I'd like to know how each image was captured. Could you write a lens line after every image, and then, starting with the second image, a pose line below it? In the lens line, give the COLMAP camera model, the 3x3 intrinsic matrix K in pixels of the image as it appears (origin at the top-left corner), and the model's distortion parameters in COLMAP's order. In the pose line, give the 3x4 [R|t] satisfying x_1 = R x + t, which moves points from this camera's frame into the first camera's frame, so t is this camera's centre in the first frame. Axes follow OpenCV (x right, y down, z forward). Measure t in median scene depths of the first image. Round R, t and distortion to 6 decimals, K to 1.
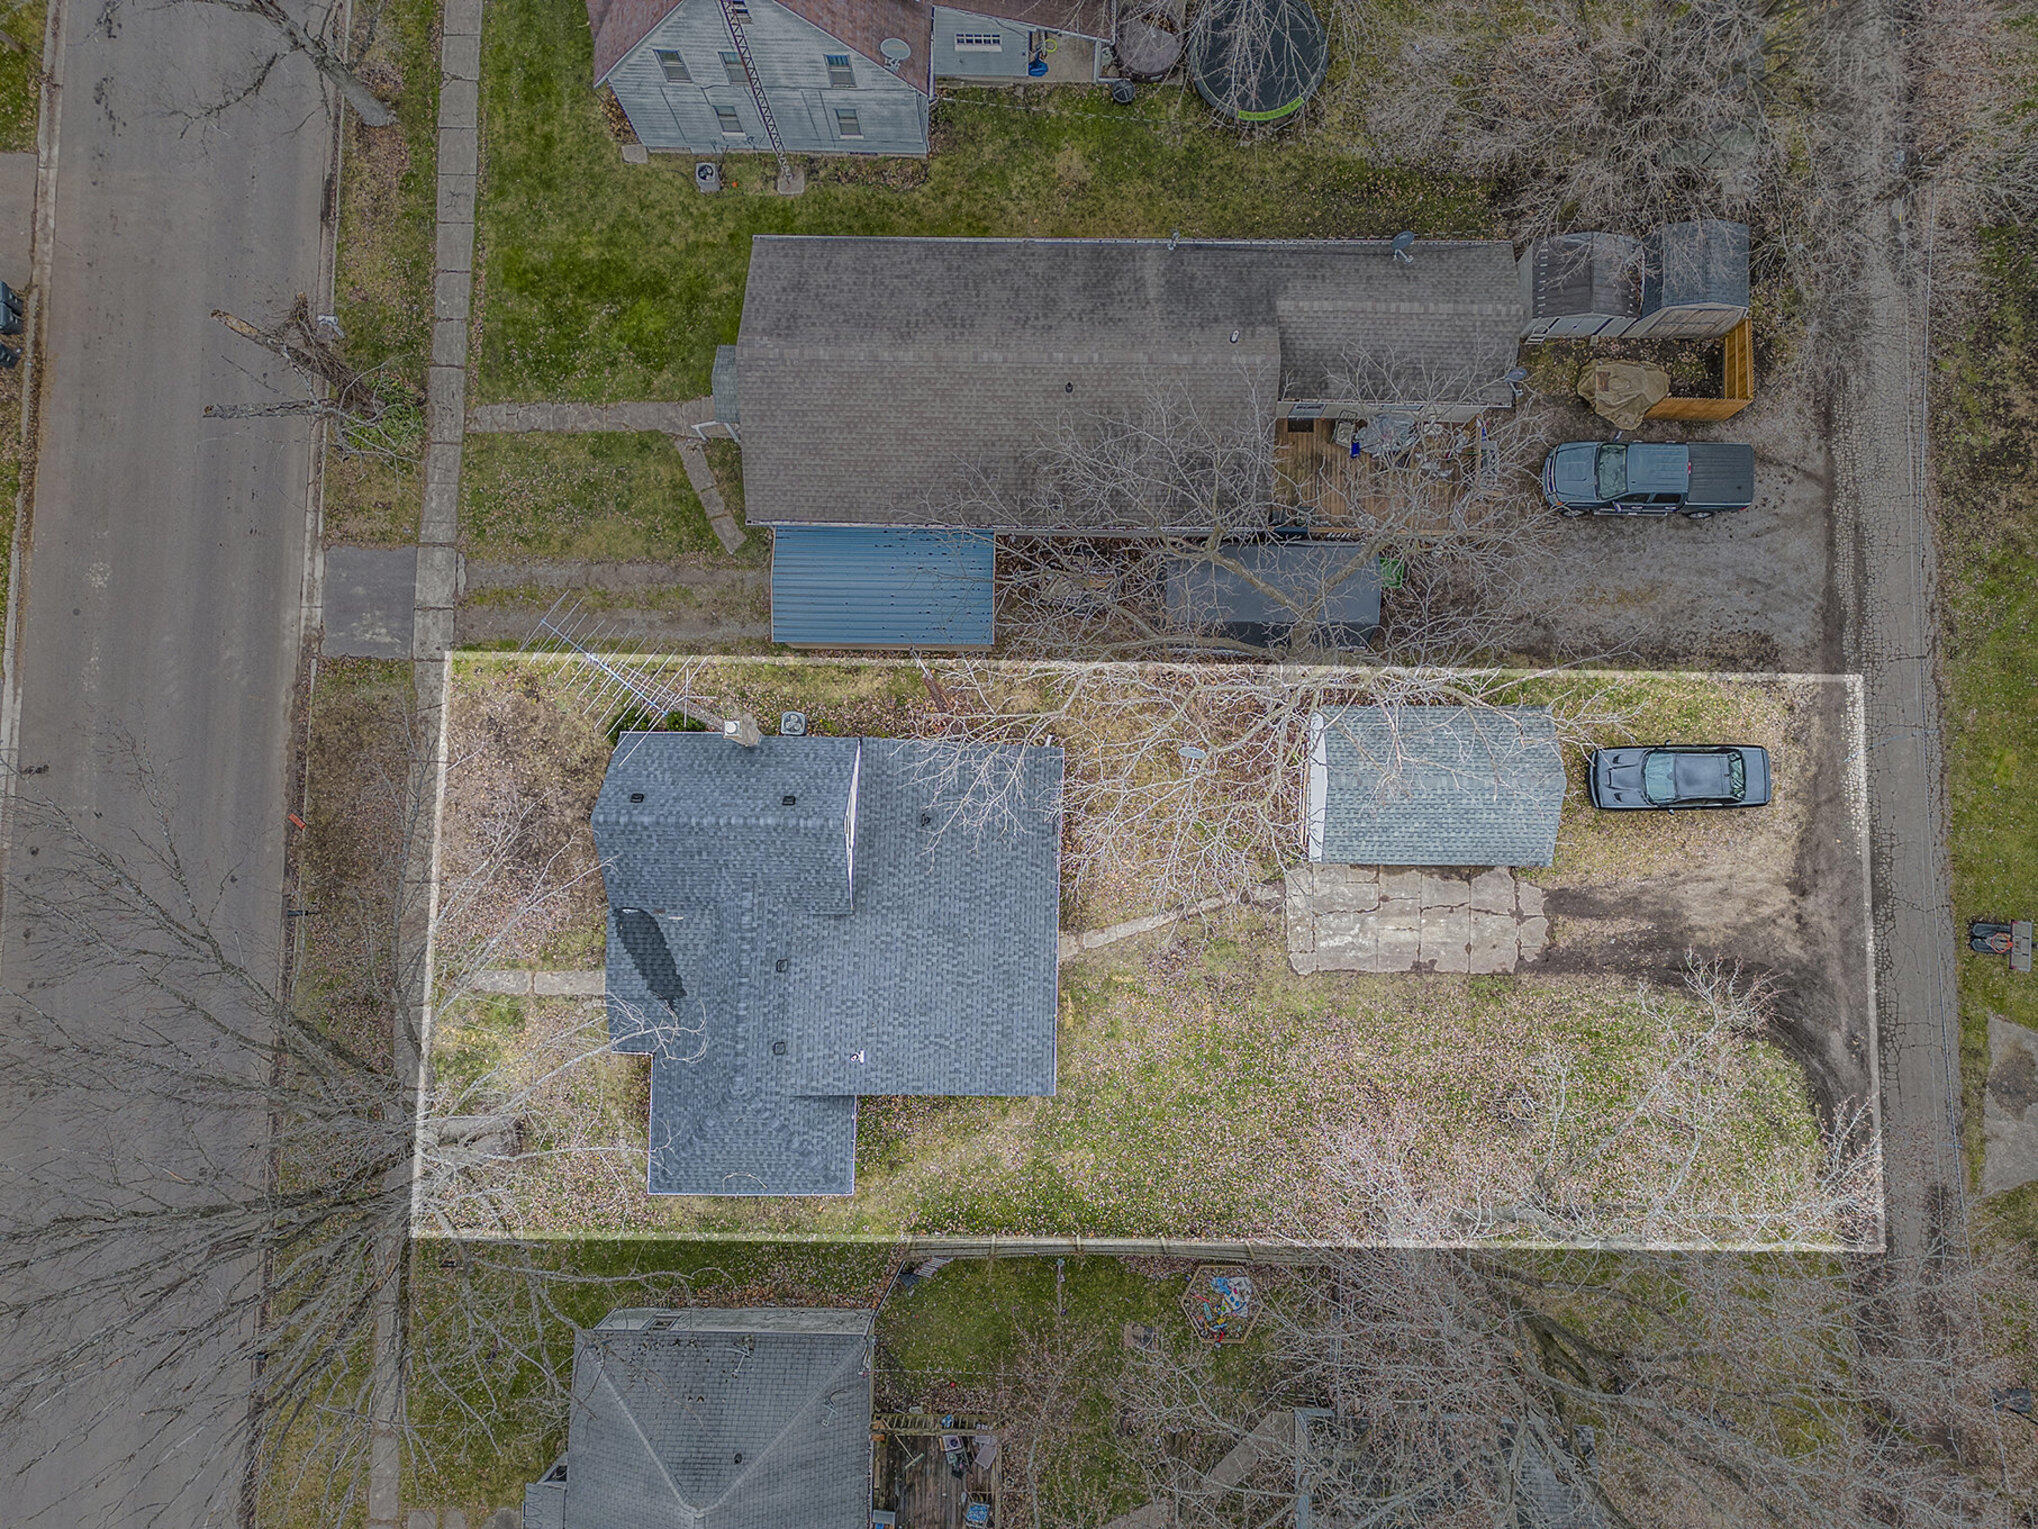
lens RADIAL K [[1417.8, 0, 1033.9], [0, 1417.8, 764.1], [0, 0, 1]] dist [0.092653, -0.096810]
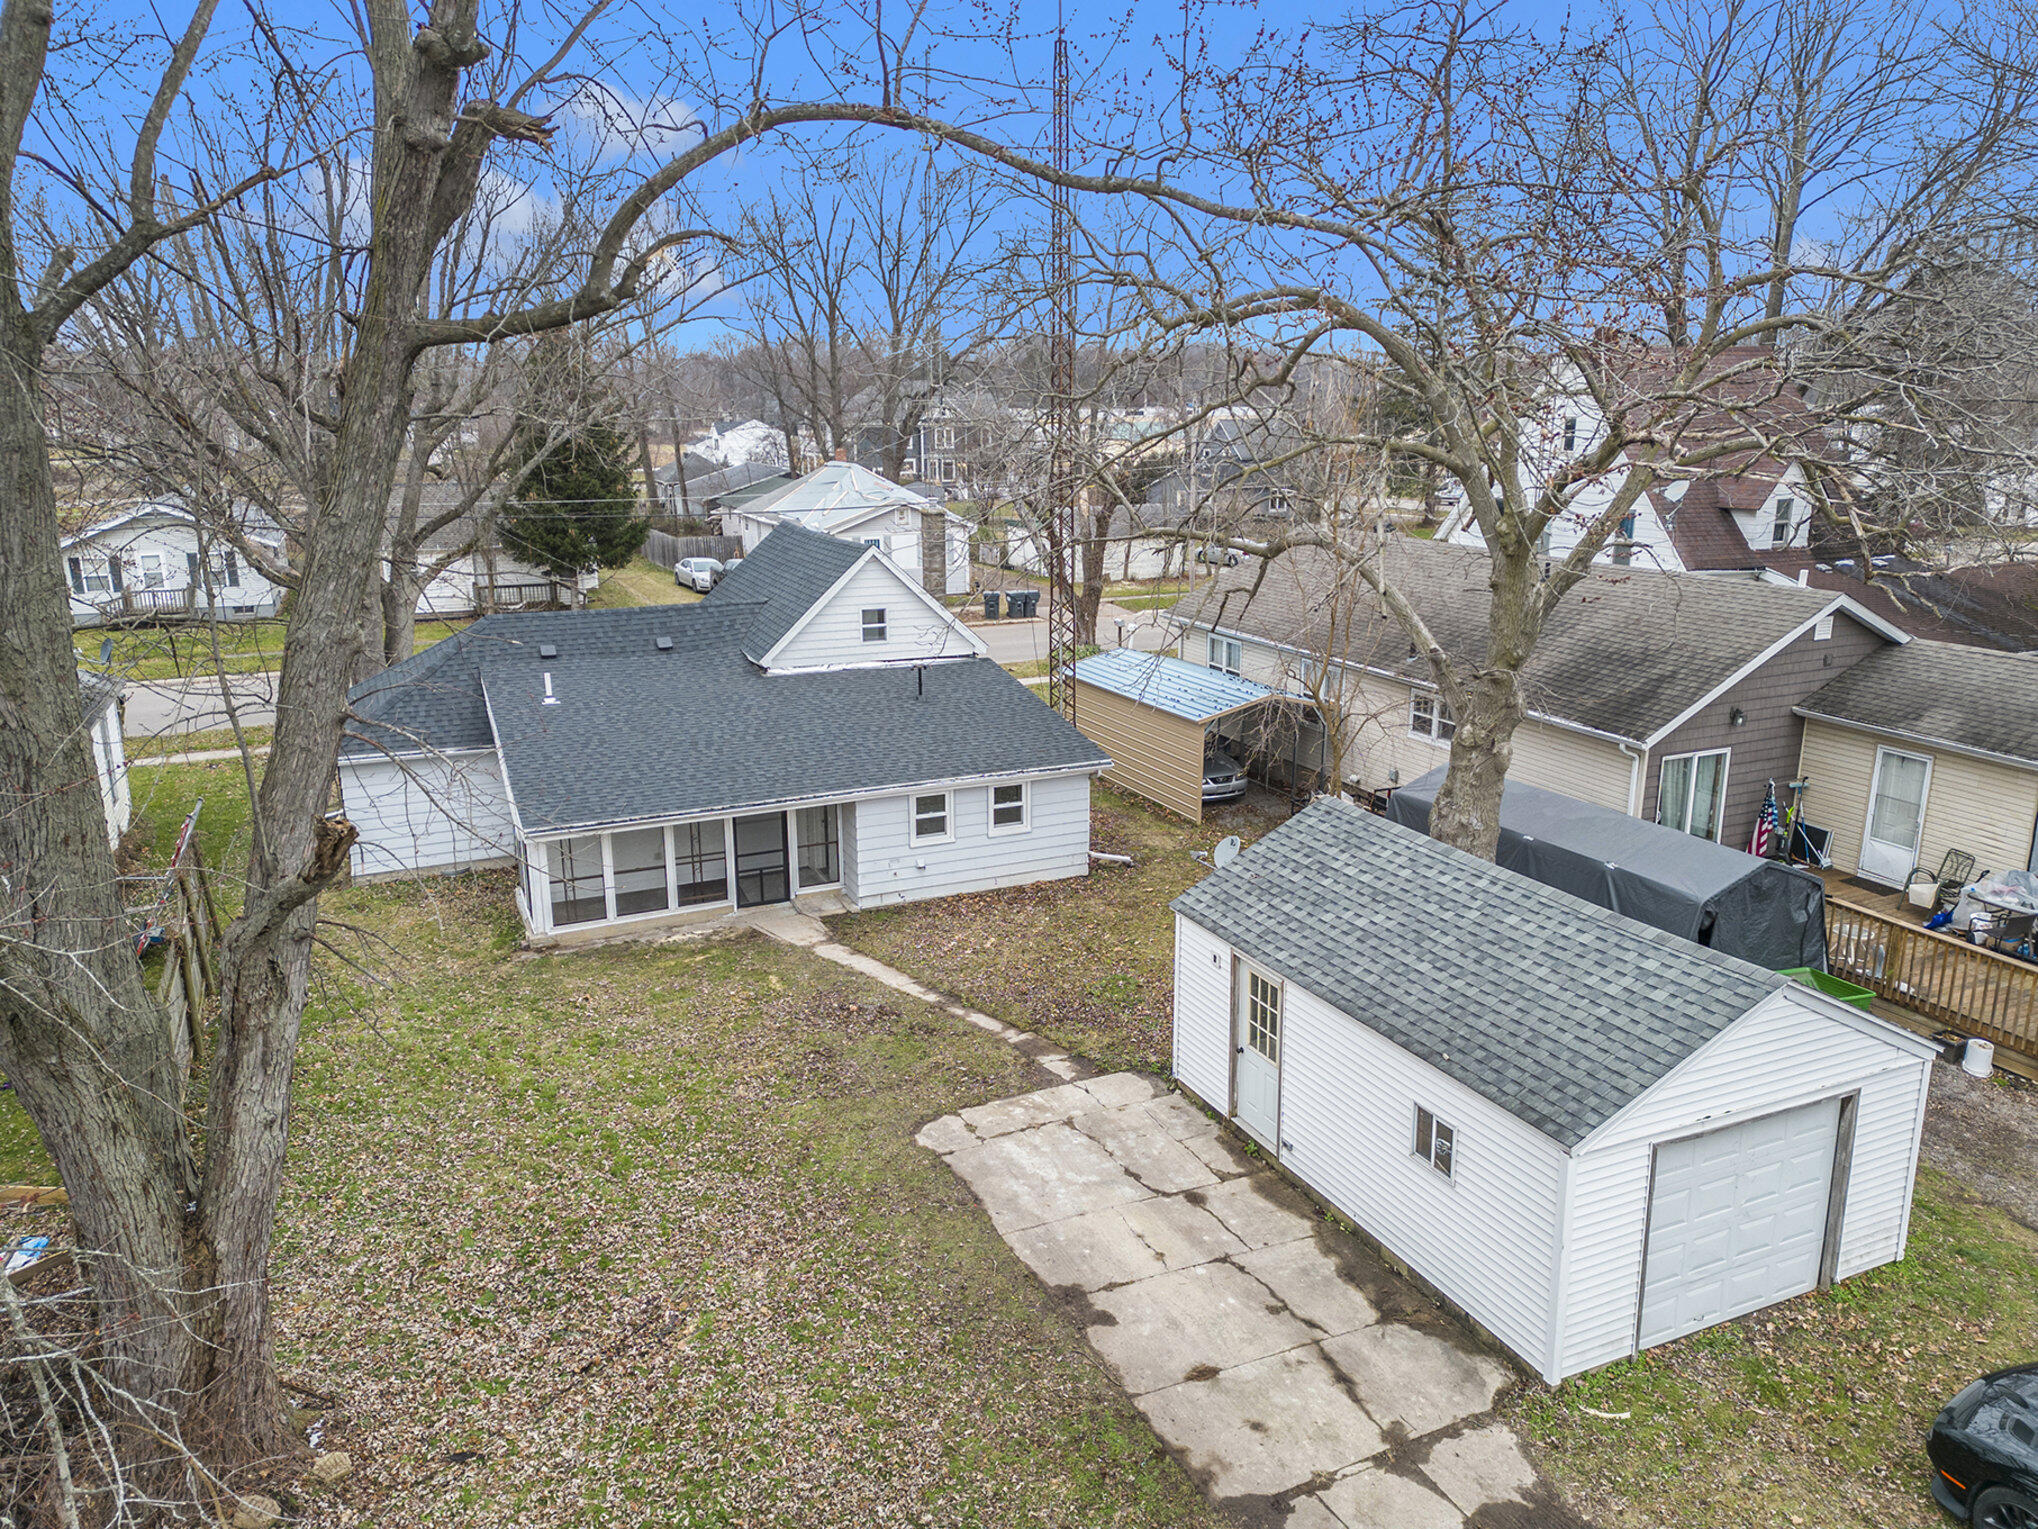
lens RADIAL K [[1417.8, 0, 1033.9], [0, 1417.8, 764.1], [0, 0, 1]] dist [0.092653, -0.096810]
pose [[0.437715, 0.244202, -0.865315, 0.514183], [-0.895929, 0.199395, -0.396929, 0.252813], [0.075609, 0.949003, 0.306066, 0.781039]]
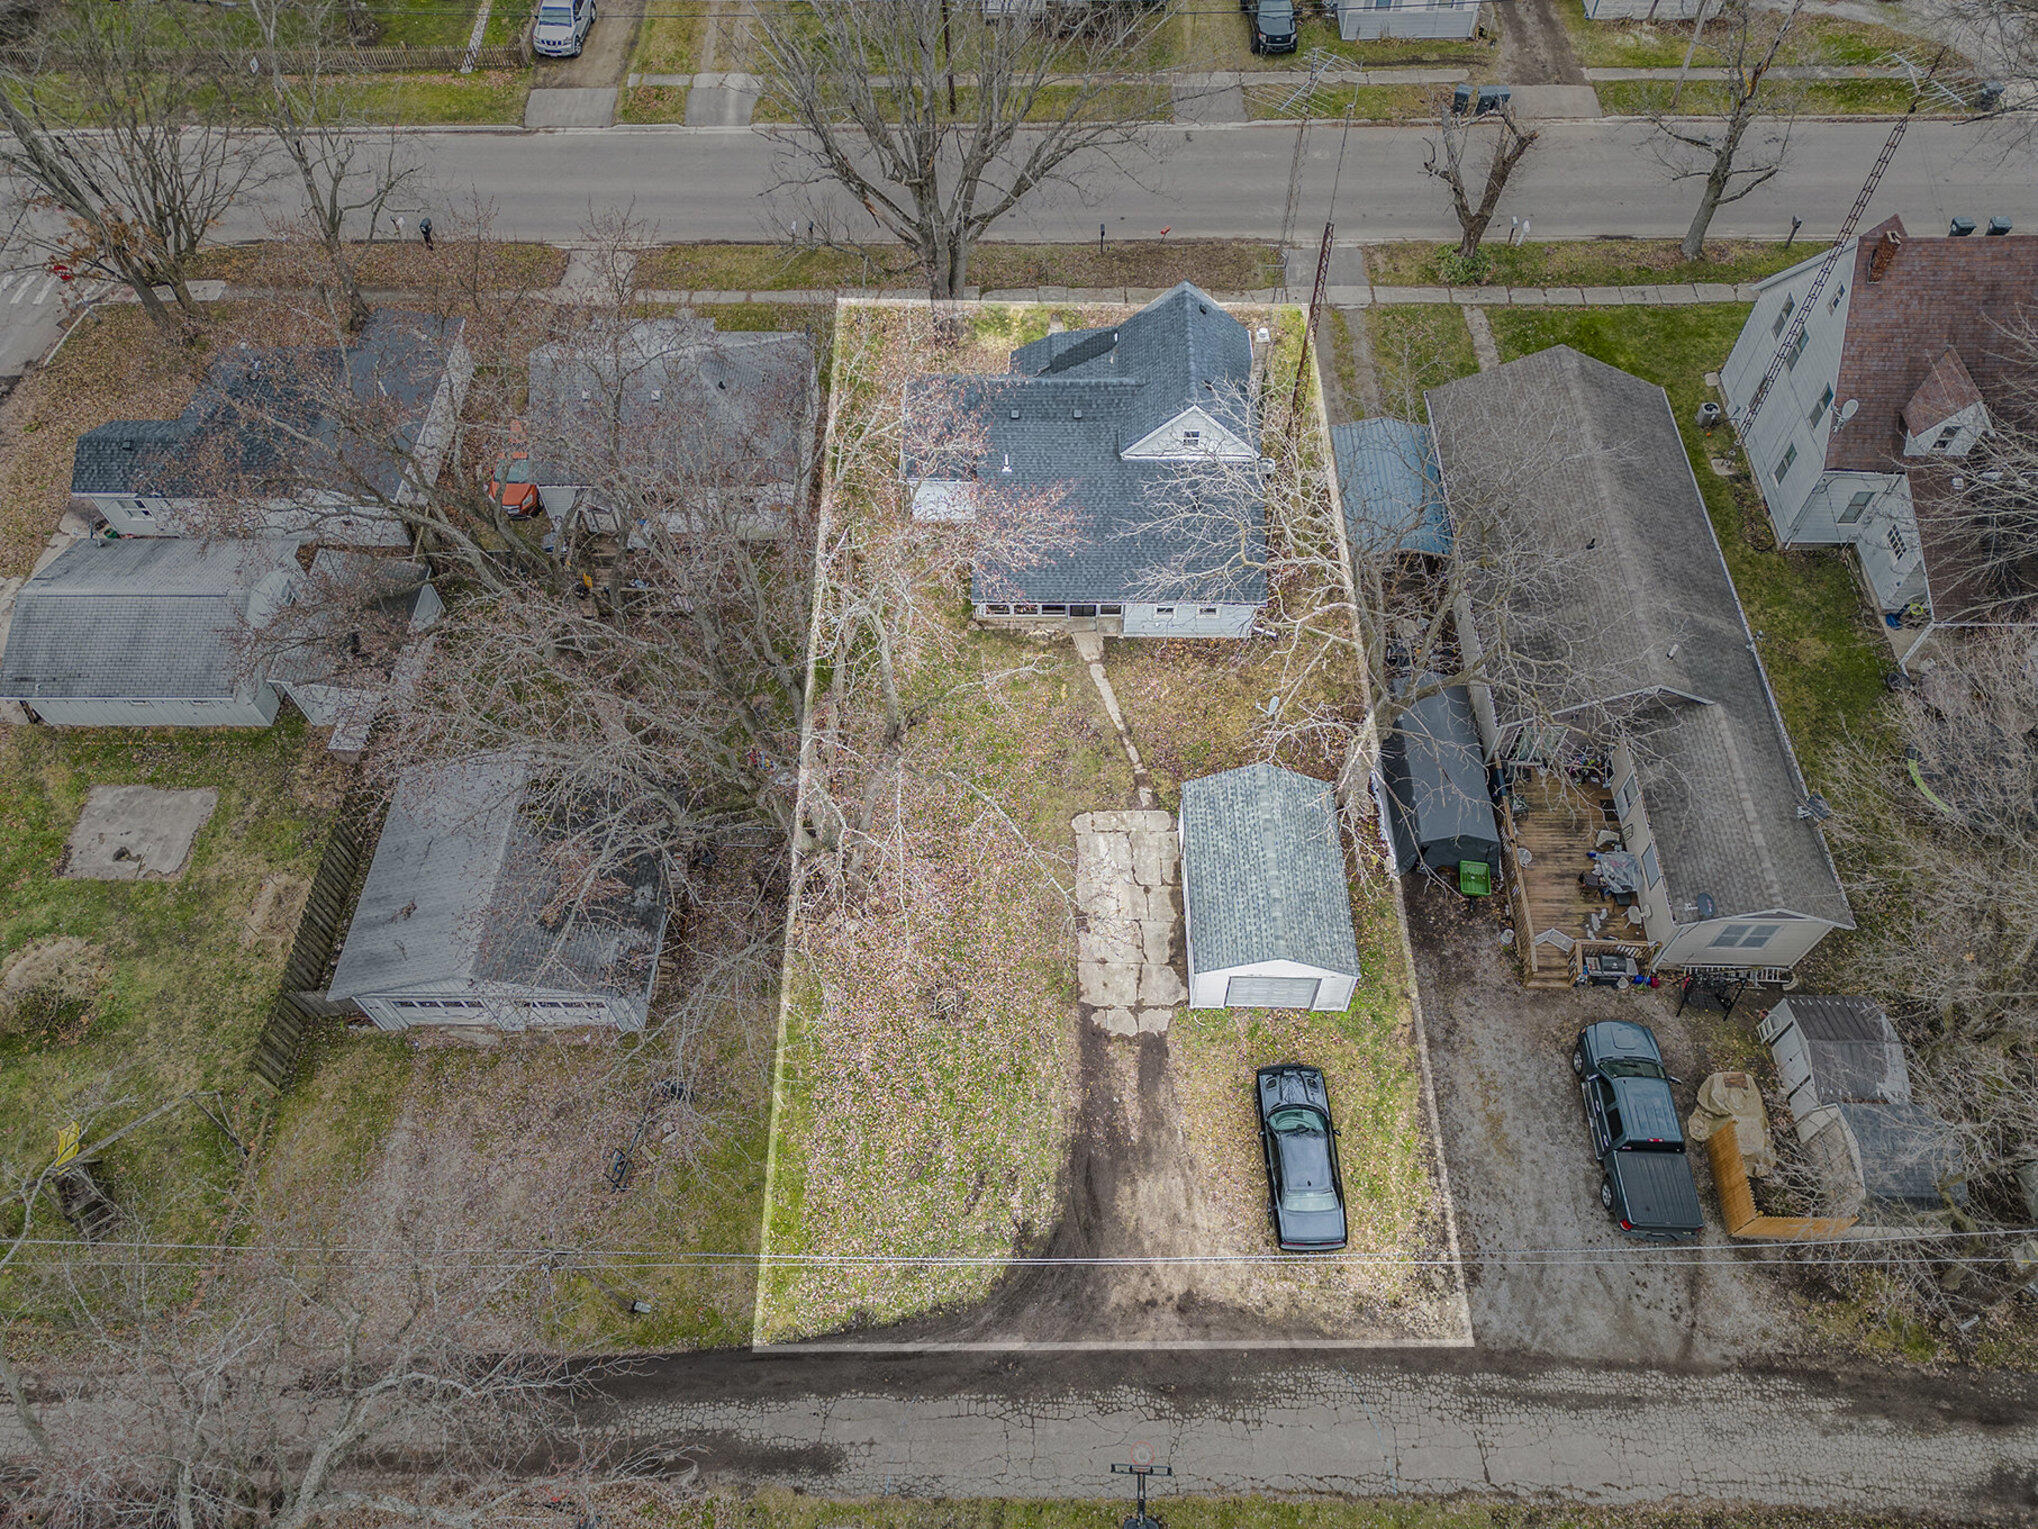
lens RADIAL K [[1417.8, 0, 1033.9], [0, 1417.8, 764.1], [0, 0, 1]] dist [0.092653, -0.096810]
pose [[0.006008, 0.828821, -0.559482, 0.740357], [-0.995397, 0.058474, 0.075934, 0.092586], [0.095650, 0.556450, 0.825357, 0.099760]]
